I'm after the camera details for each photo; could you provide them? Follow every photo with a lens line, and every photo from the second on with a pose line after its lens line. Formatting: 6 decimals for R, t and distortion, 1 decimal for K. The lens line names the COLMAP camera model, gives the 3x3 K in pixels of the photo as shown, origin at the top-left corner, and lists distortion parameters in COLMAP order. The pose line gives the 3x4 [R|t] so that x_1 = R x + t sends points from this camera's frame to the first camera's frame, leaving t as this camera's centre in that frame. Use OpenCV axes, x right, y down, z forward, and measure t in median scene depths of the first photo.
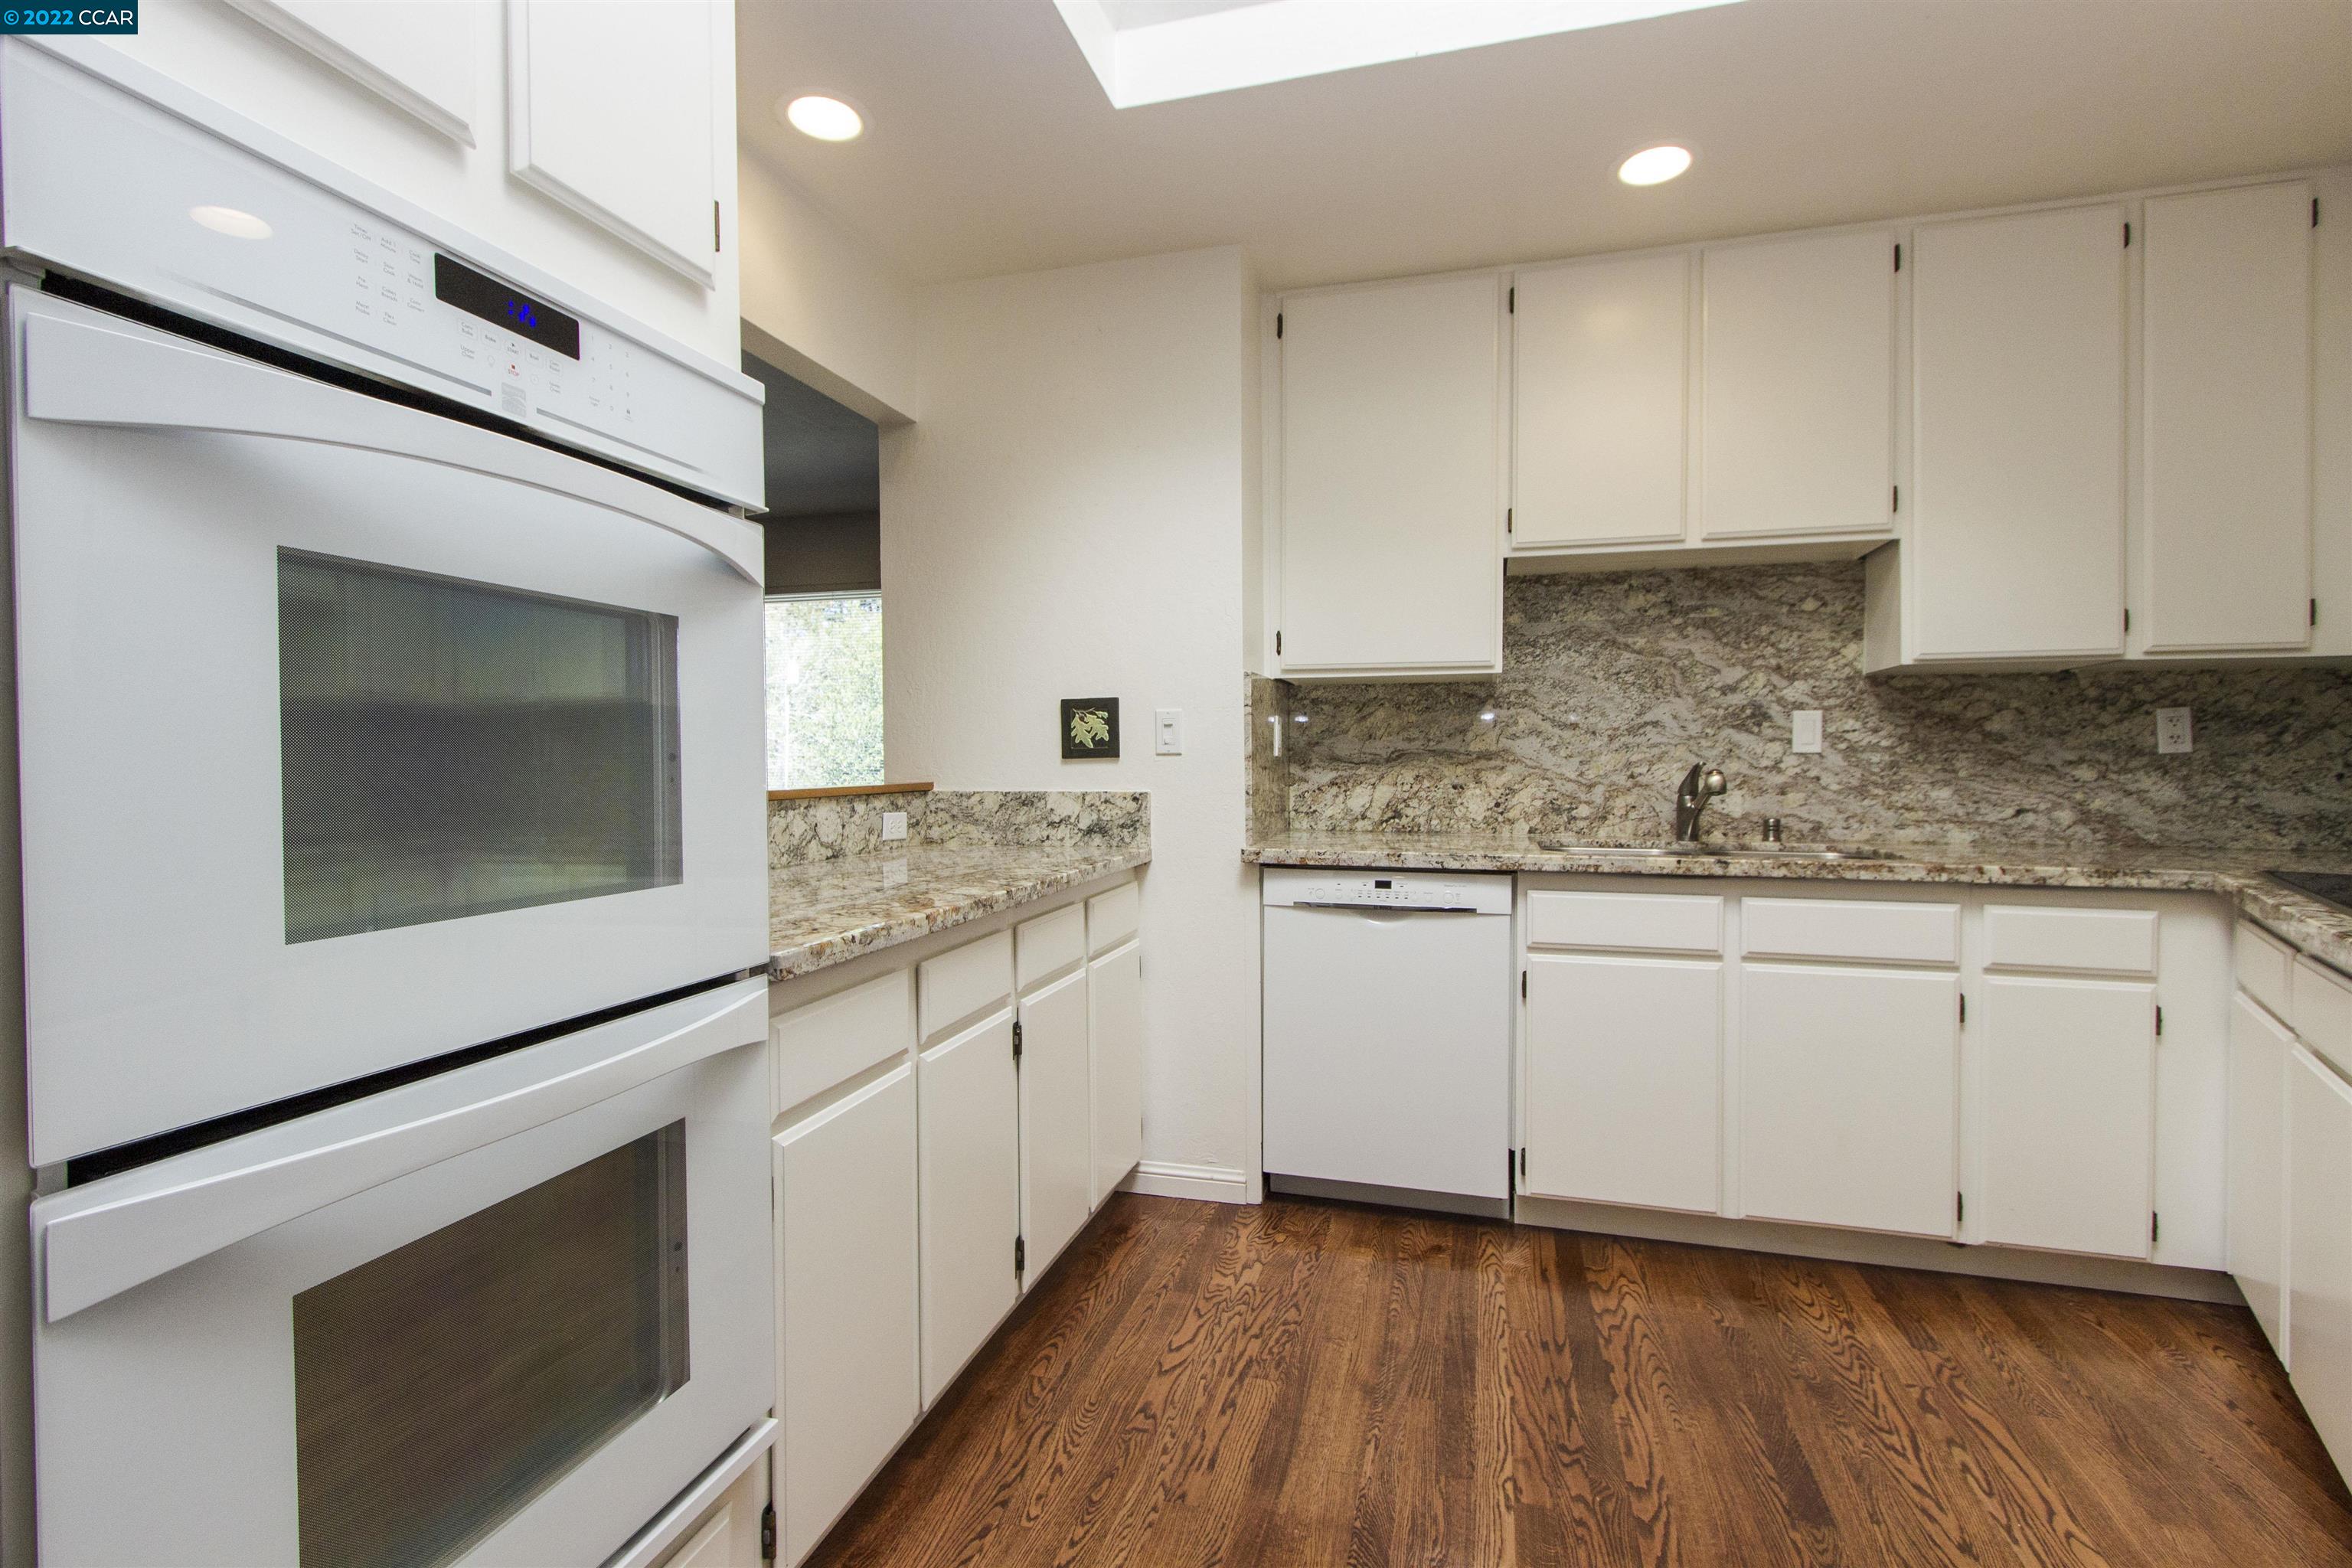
lens RADIAL K [[1057.5, 0, 1181.4], [0, 1057.5, 776.4], [0, 0, 1]] dist [-0.003554, -0.000580]
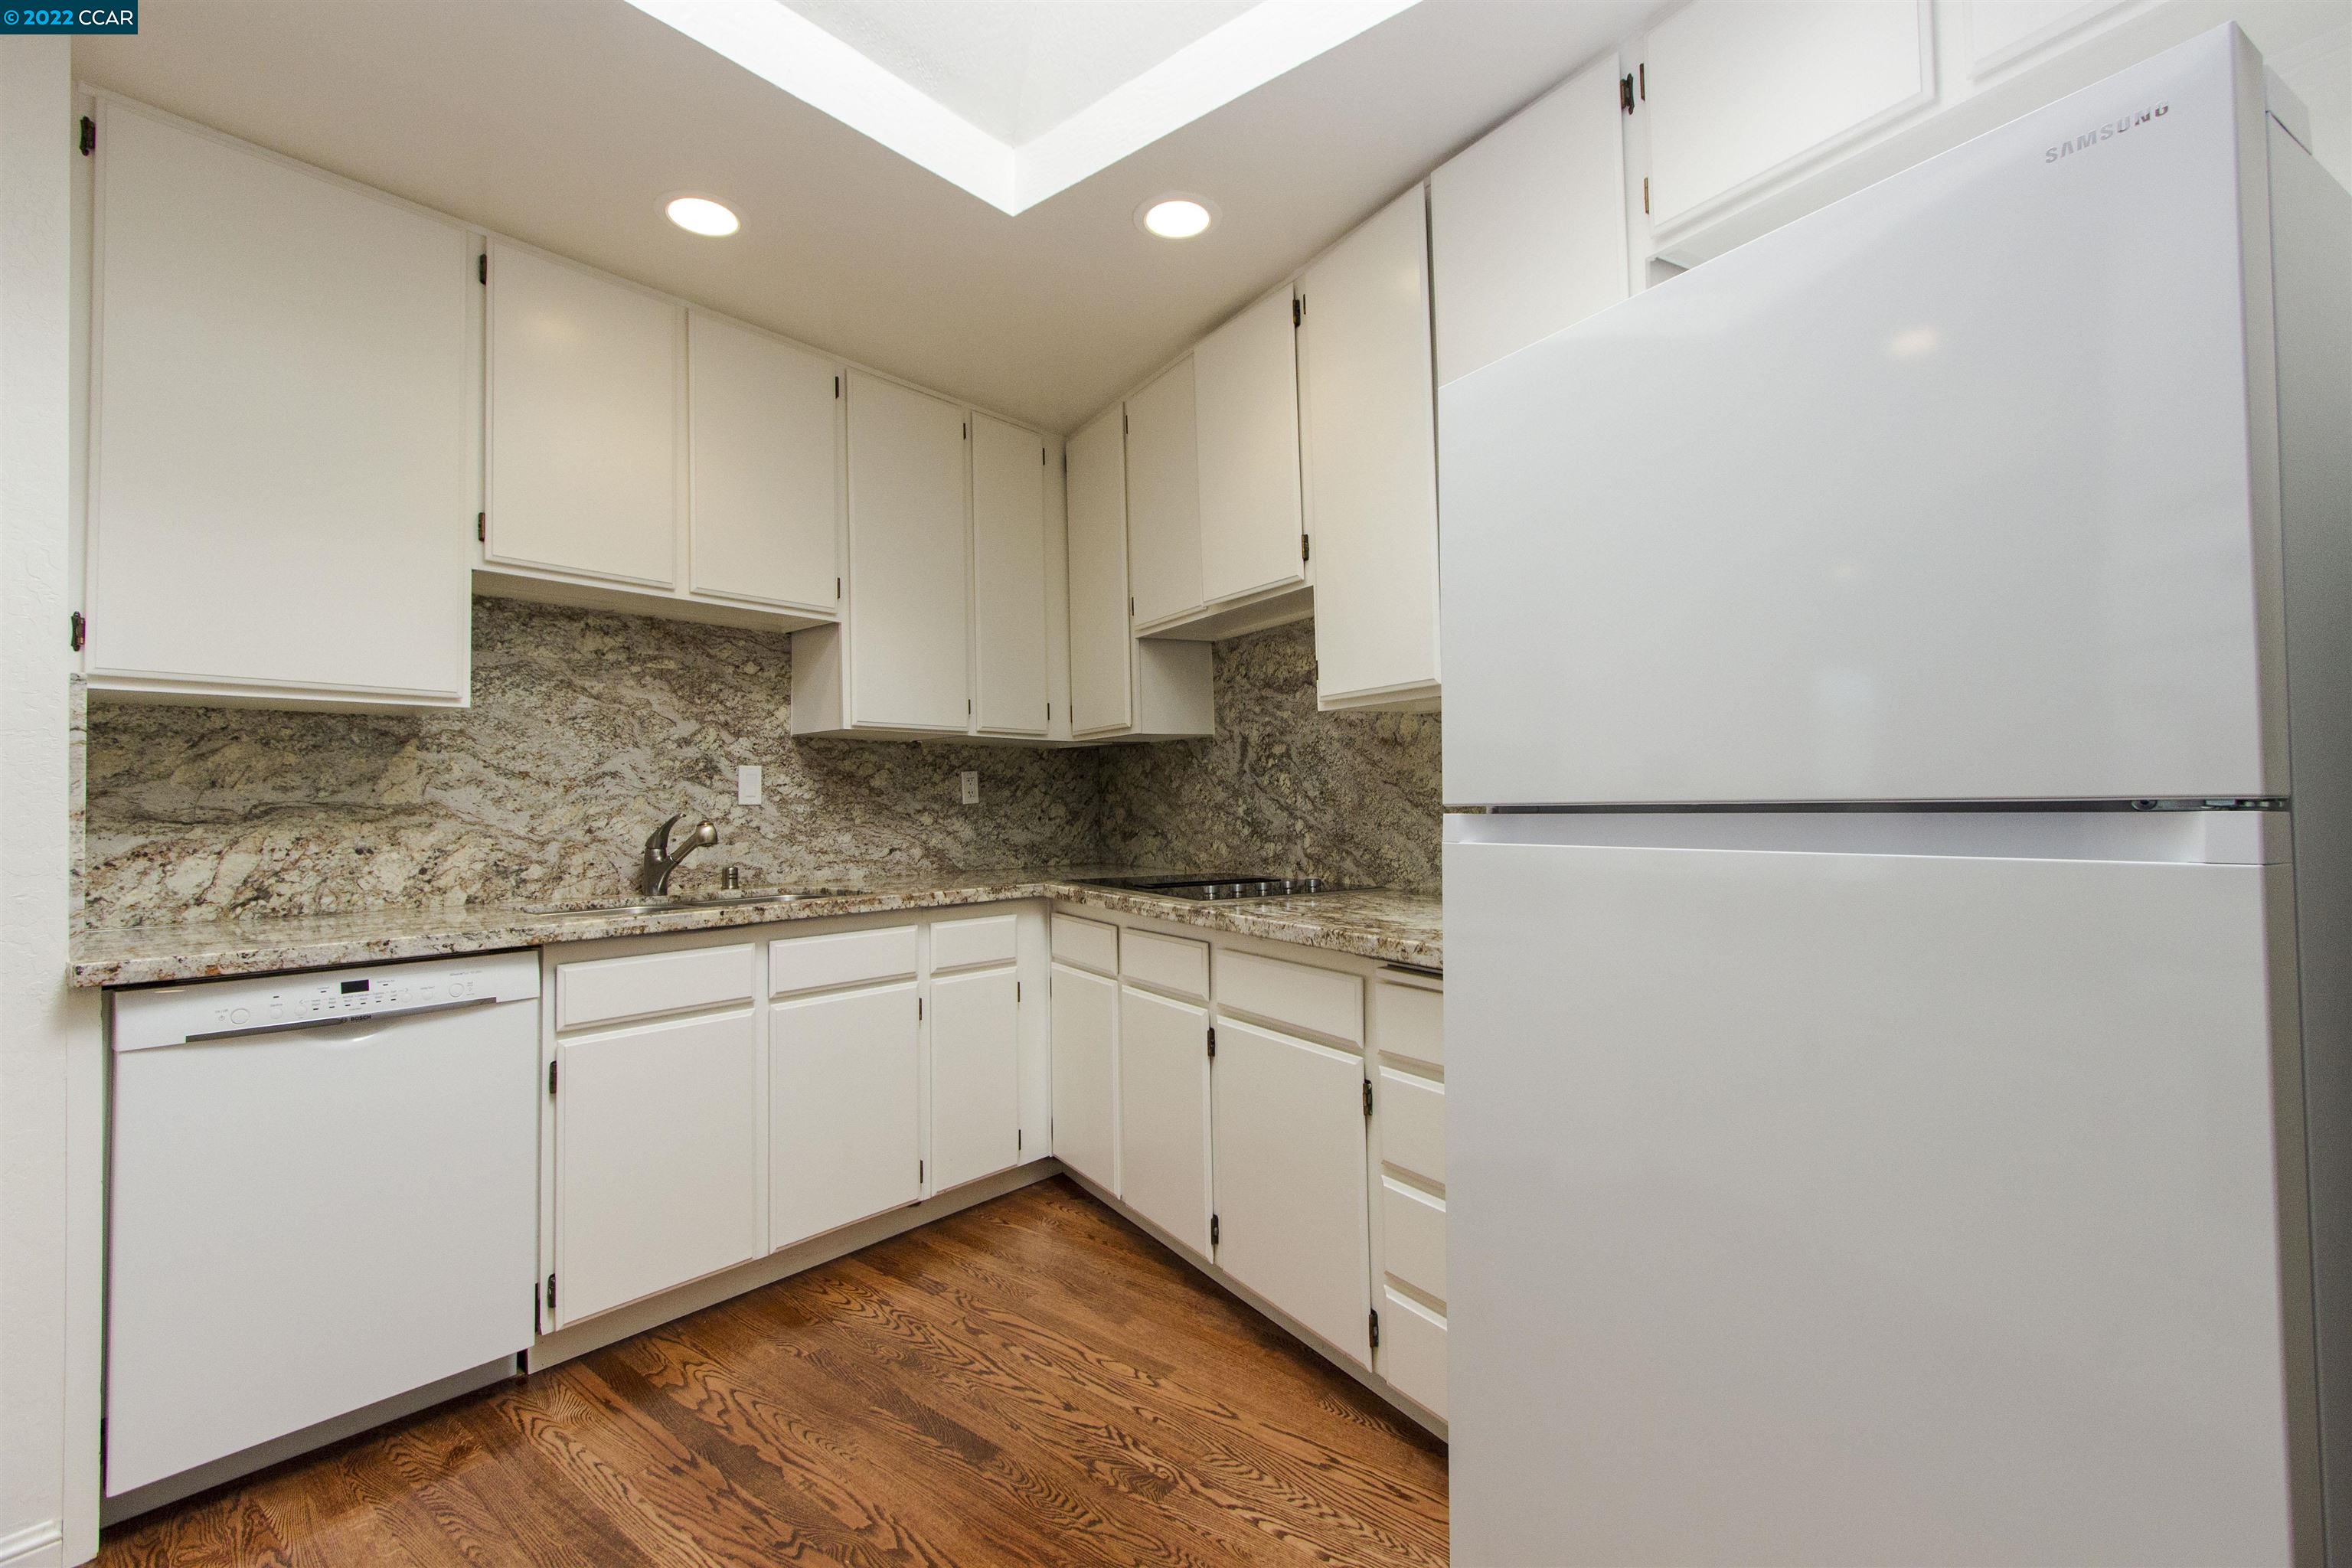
lens RADIAL K [[1057.5, 0, 1181.4], [0, 1057.5, 776.4], [0, 0, 1]] dist [-0.003554, -0.000580]
pose [[0.399408, 0.021928, 0.916511, -0.240570], [0.028274, 0.998944, -0.036222, 0.000417], [-0.916337, 0.040381, 0.398366, 0.180632]]
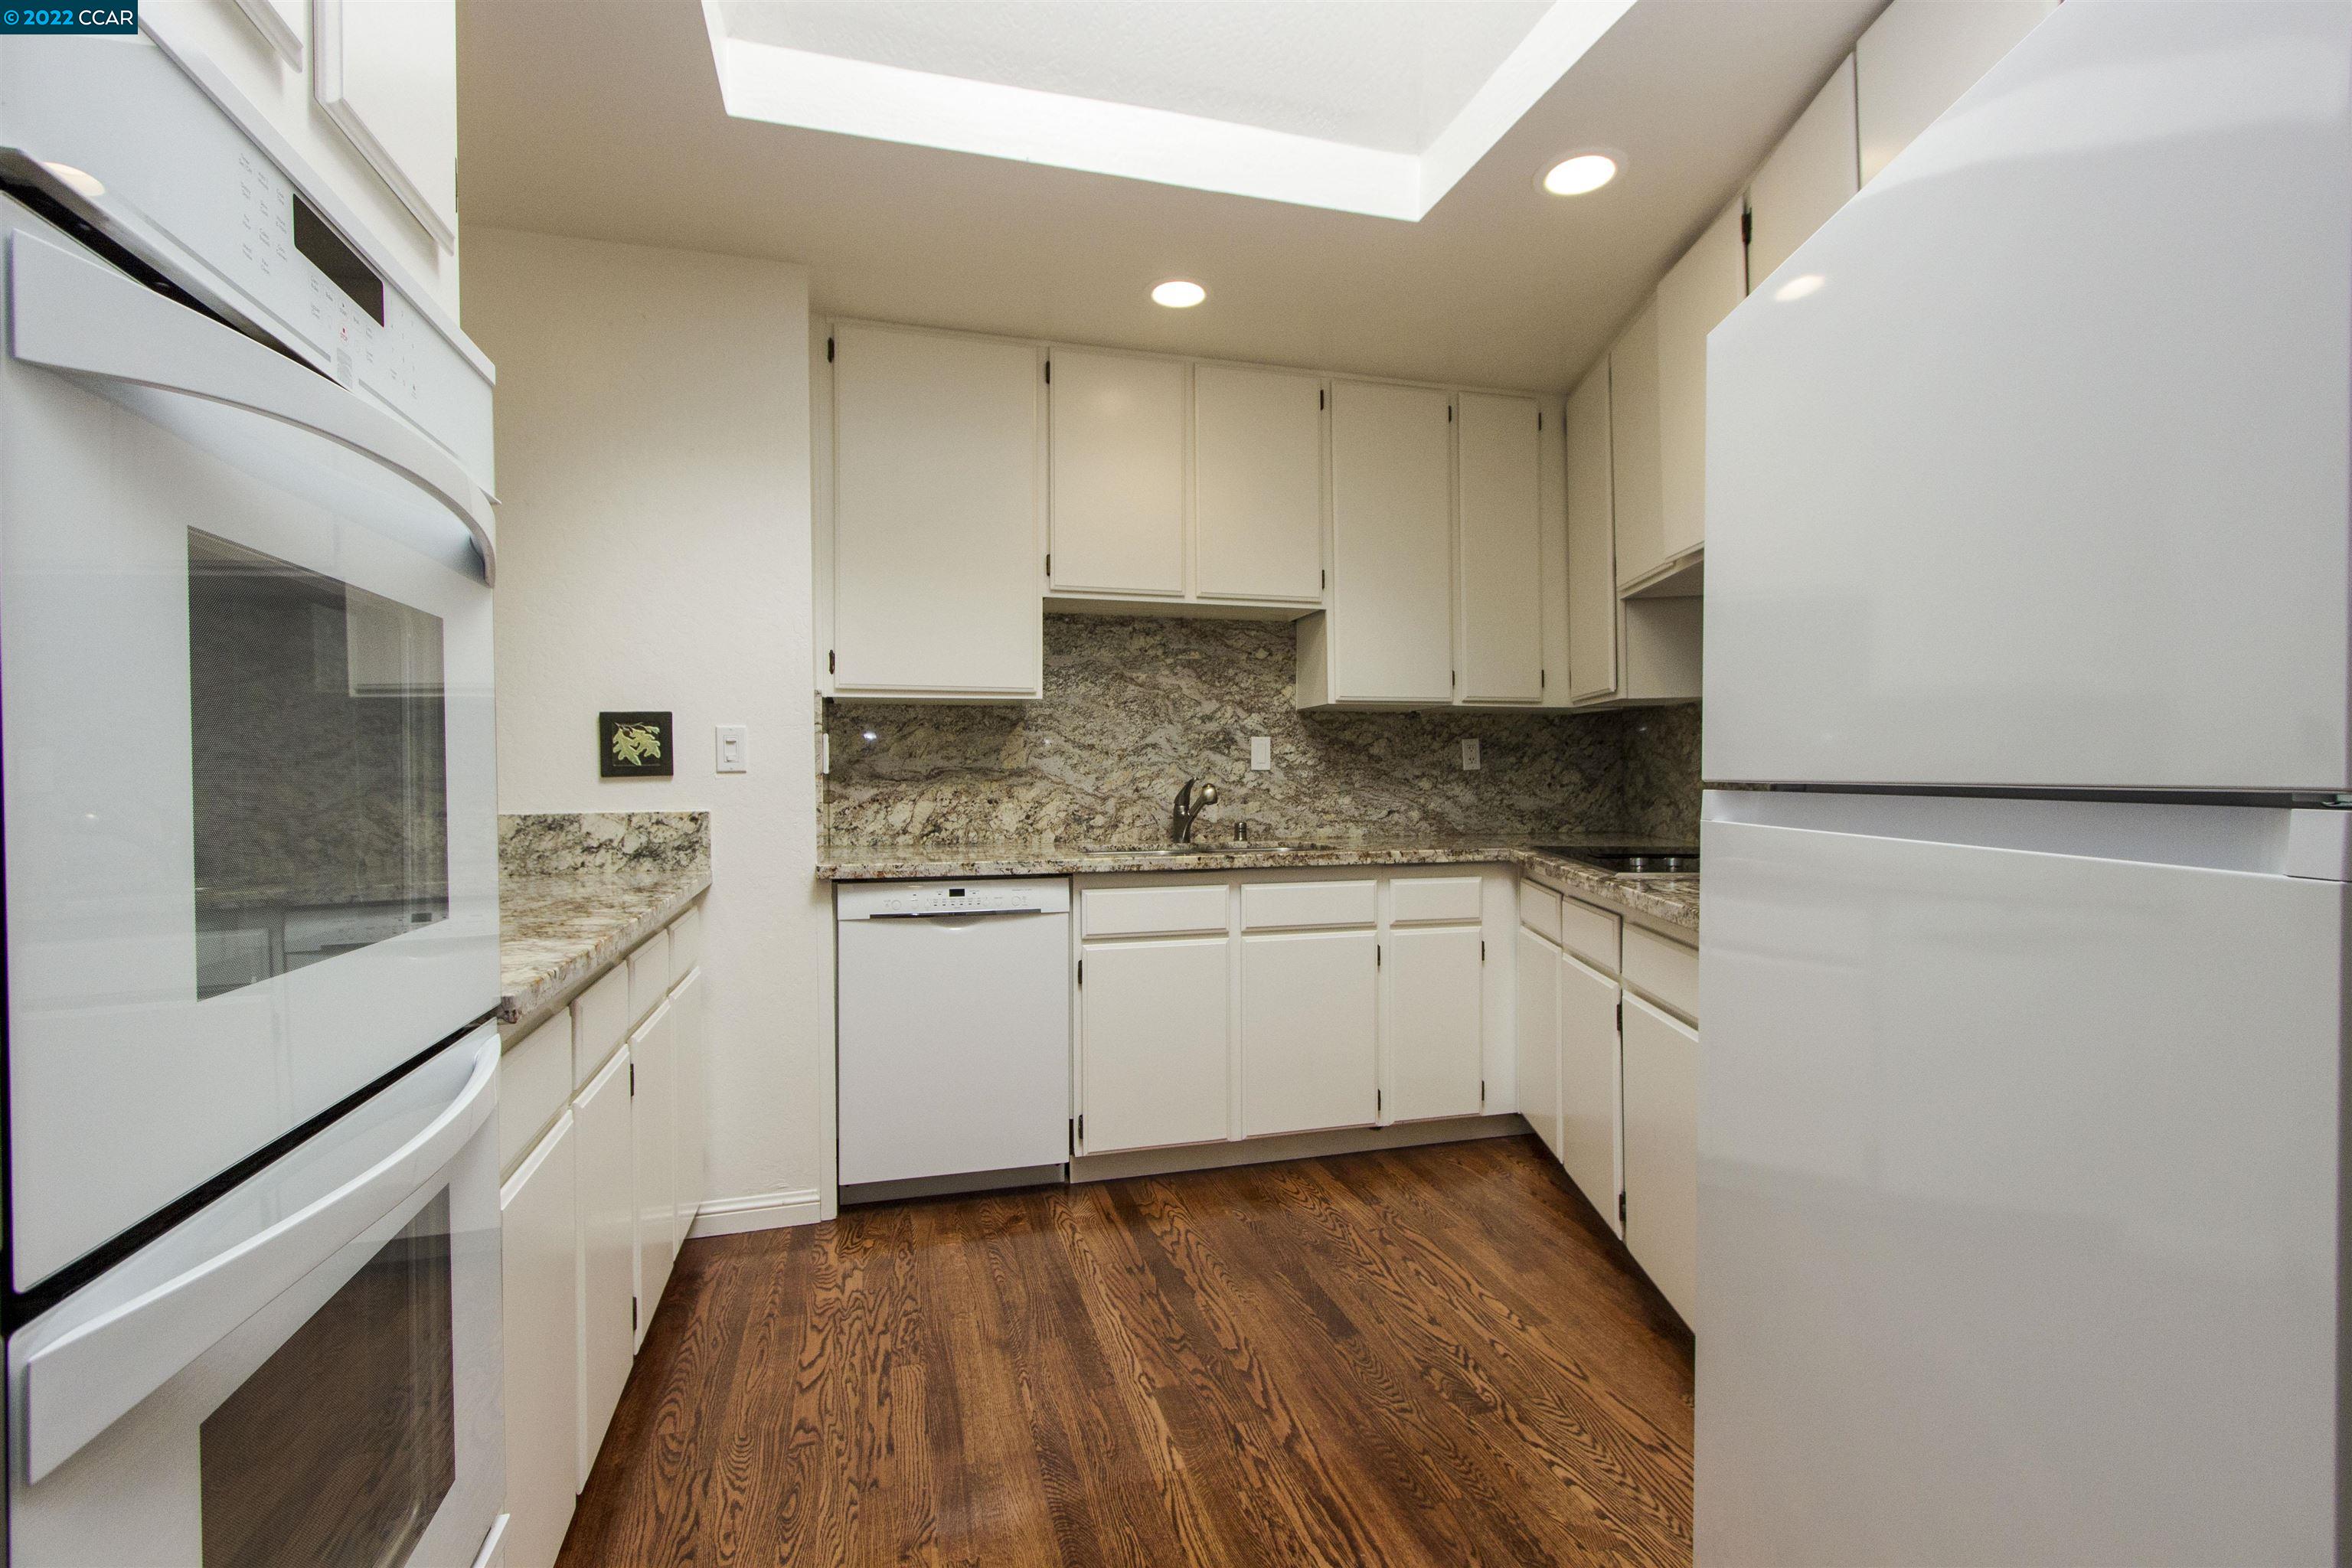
lens RADIAL K [[1057.5, 0, 1181.4], [0, 1057.5, 776.4], [0, 0, 1]] dist [-0.003554, -0.000580]
pose [[0.849376, -0.003932, 0.527774, -0.176667], [0.012530, 0.999841, -0.012715, 0.000490], [-0.527639, 0.017413, 0.849290, -0.035389]]
